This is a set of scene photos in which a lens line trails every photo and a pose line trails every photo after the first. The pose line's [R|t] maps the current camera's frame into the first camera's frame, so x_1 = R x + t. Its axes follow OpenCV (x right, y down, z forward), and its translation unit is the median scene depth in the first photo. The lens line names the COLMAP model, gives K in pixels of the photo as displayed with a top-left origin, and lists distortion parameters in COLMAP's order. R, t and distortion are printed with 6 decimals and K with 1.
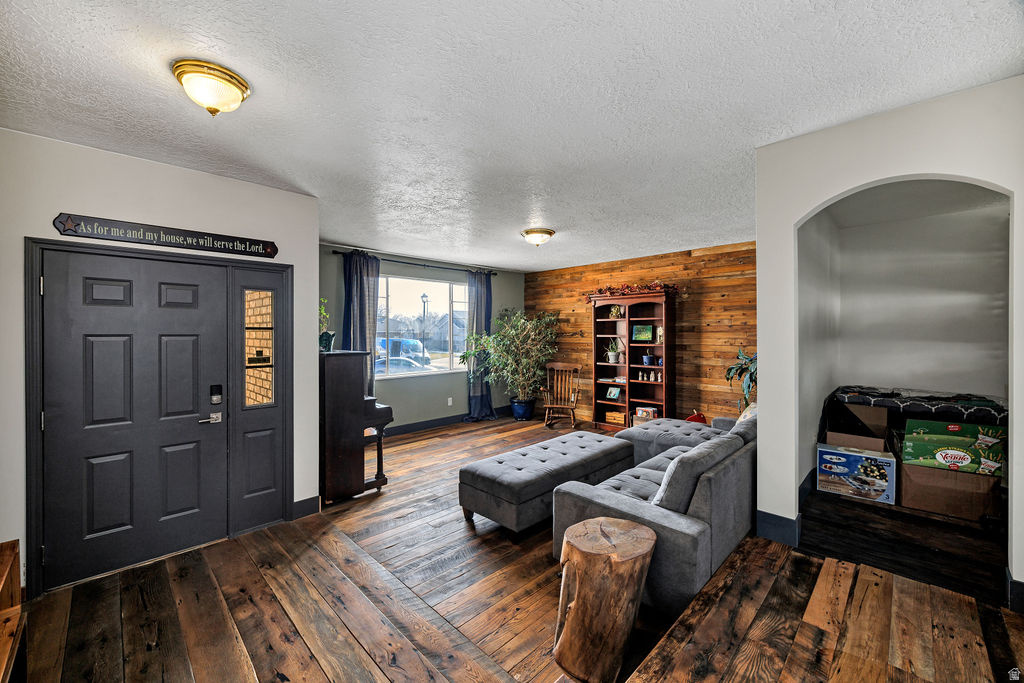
lens RADIAL K [[402.9, 0, 493.4], [0, 402.9, 329.7], [0, 0, 1]] dist [-0.001027, -0.000010]
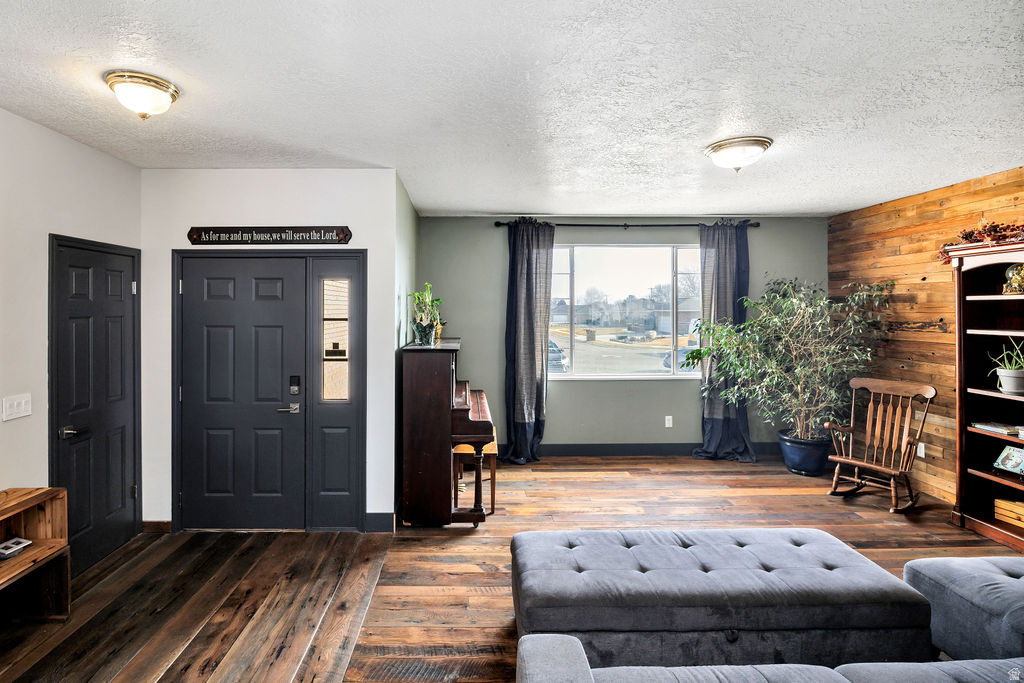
lens RADIAL K [[479.3, 0, 510.3], [0, 479.3, 302.5], [0, 0, 1]] dist [-0.011000, 0.000073]
pose [[0.730805, -0.007146, -0.682549, 0.328791], [0.003600, 0.999972, -0.006615, -0.022929], [0.682577, 0.002377, 0.730810, 0.305622]]
